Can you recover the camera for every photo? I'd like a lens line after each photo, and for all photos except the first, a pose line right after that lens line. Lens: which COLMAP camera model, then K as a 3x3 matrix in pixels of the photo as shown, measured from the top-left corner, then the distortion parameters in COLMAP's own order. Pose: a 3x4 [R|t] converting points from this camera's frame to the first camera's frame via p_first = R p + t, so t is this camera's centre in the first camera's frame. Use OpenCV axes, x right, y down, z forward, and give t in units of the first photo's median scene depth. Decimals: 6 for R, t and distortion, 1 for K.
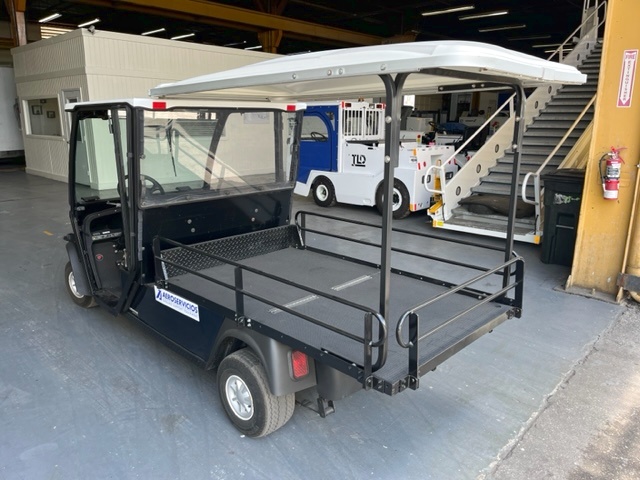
lens RADIAL K [[489.3, 0, 314.9], [0, 489.3, 239.7], [0, 0, 1]] dist [0.025045, -0.042186]
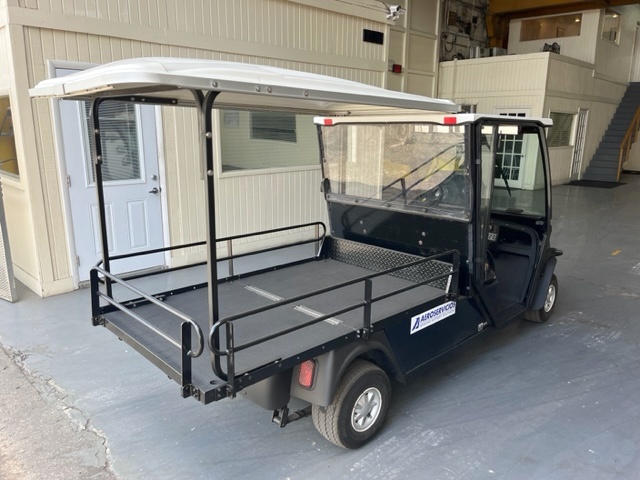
lens RADIAL K [[489.3, 0, 316.0], [0, 489.3, 239.8], [0, 0, 1]] dist [0.025045, -0.042186]
pose [[-0.041199, 0.217057, -0.975289, 0.864595], [-0.249788, 0.942885, 0.220397, -0.223360], [0.967424, 0.252696, 0.015373, 0.892129]]
